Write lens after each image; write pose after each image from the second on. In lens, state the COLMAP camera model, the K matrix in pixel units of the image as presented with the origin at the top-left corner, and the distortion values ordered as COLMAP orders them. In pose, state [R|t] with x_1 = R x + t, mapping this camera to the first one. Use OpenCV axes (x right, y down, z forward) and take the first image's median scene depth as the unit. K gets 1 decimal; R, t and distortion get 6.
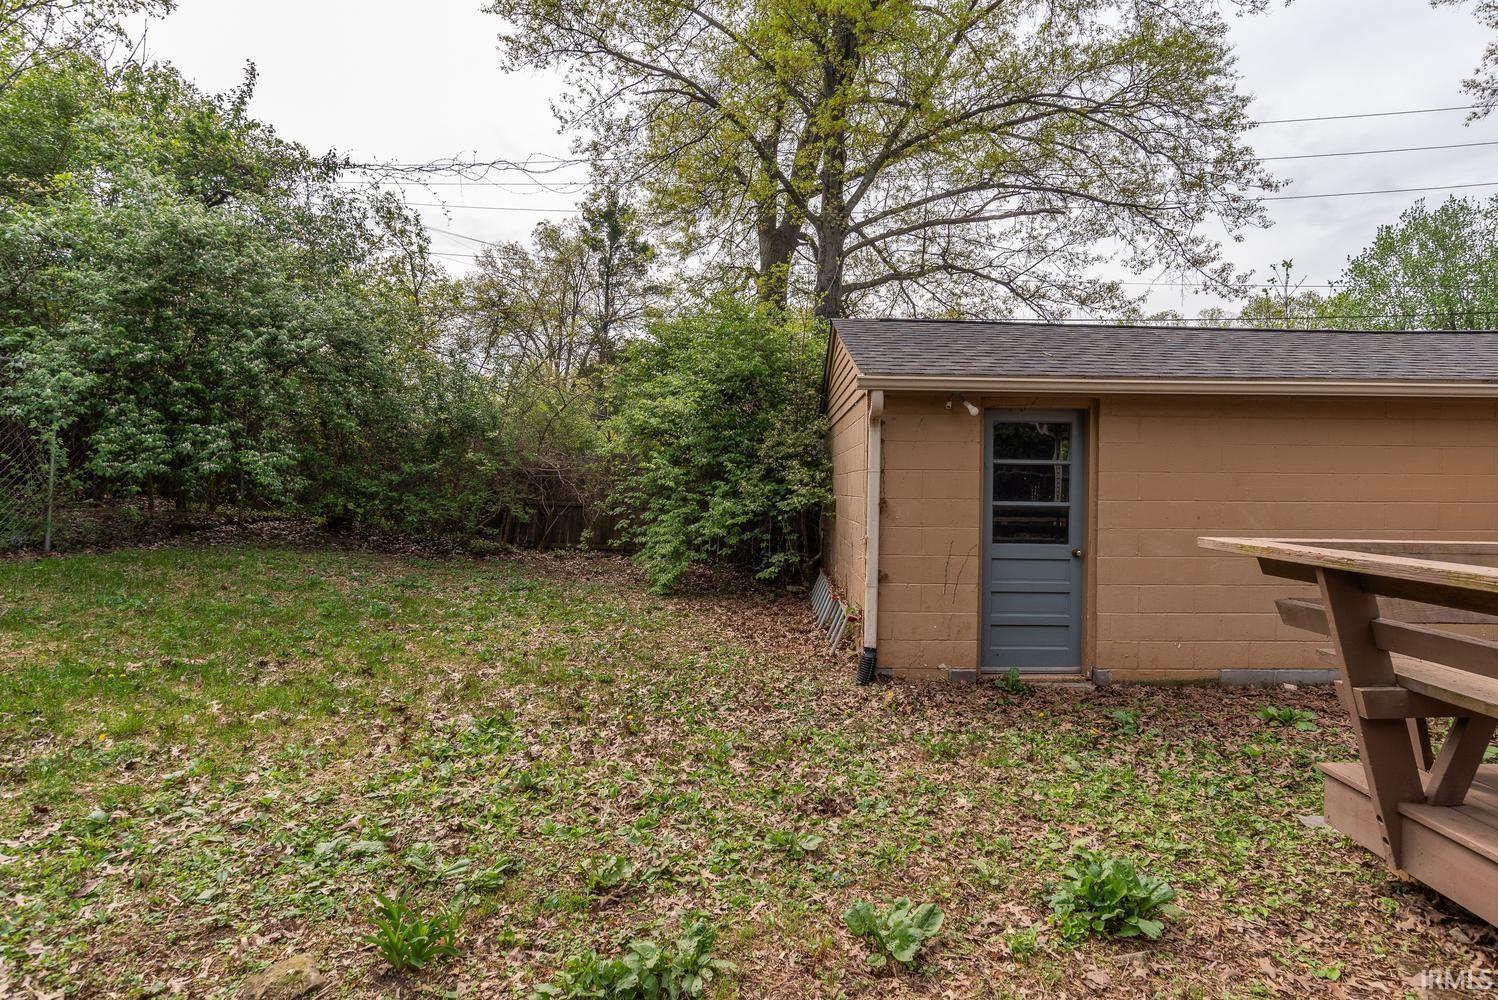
lens RADIAL K [[825.4, 0, 778.7], [0, 825.4, 506.3], [0, 0, 1]] dist [-0.045904, 0.021911]
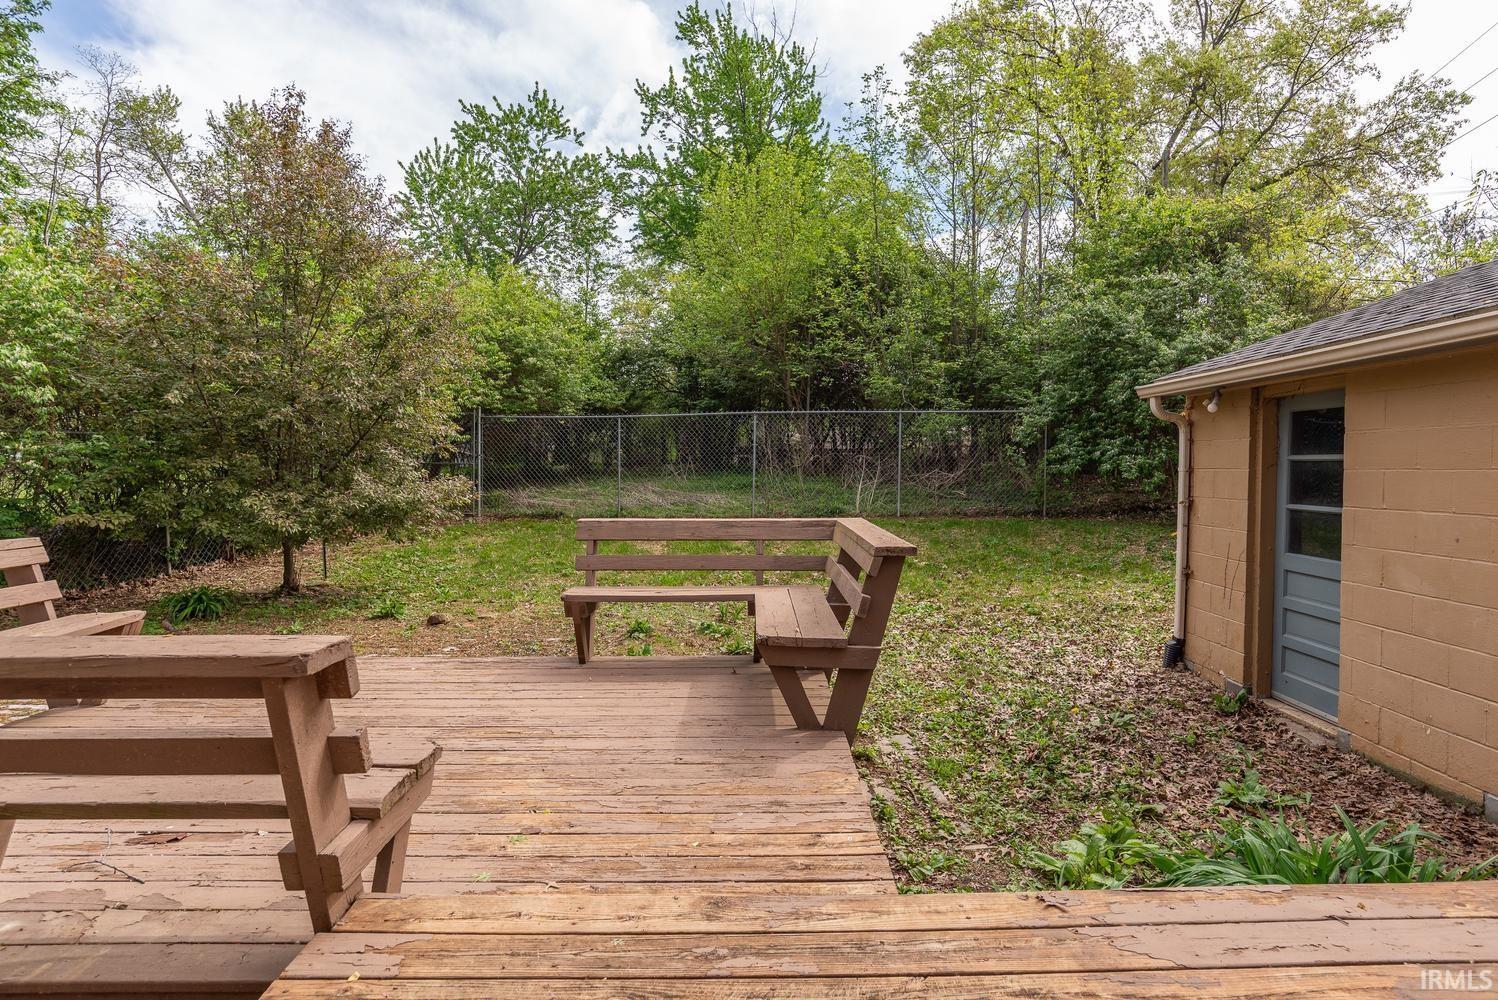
lens RADIAL K [[812.5, 0, 751.4], [0, 812.5, 496.4], [0, 0, 1]] dist [-0.016704, 0.001149]
pose [[0.005799, 0.024270, -0.999689, 0.757075], [-0.015727, 0.999584, 0.024176, -0.017833], [0.999860, 0.015582, 0.006178, 0.291615]]
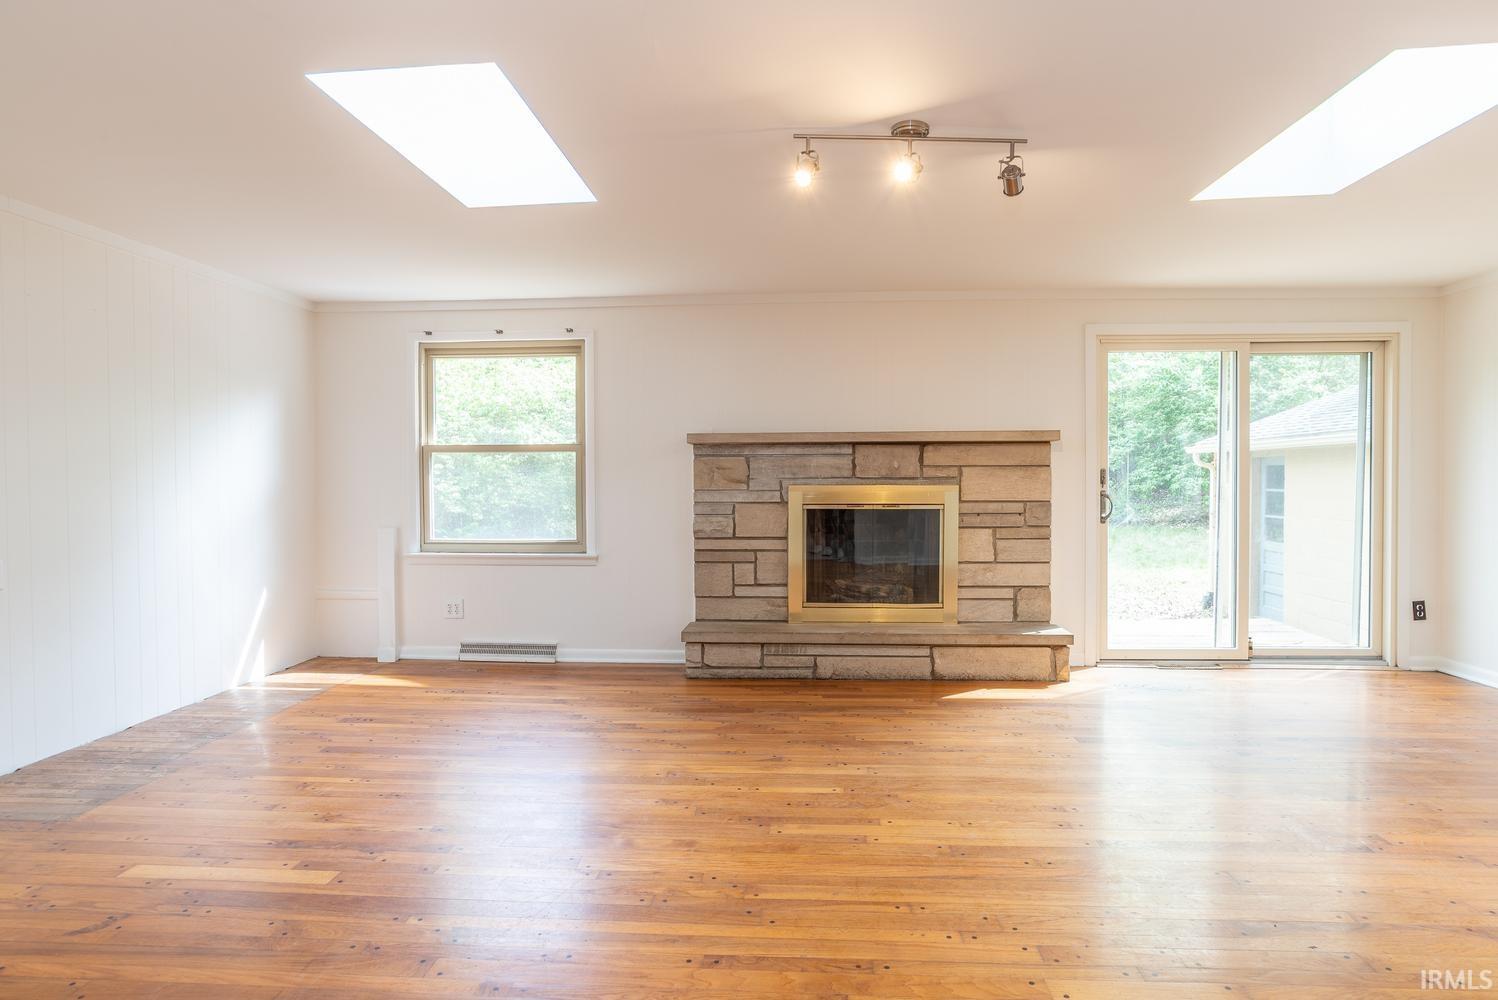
lens RADIAL K [[848.1, 0, 762.1], [0, 848.1, 504.2], [0, 0, 1]] dist [-0.037843, 0.017523]
pose [[-0.050813, 0.019450, -0.998519, 1.312625], [-0.012495, 0.999720, 0.020109, -0.031508], [0.998630, 0.013498, -0.050556, 0.073972]]
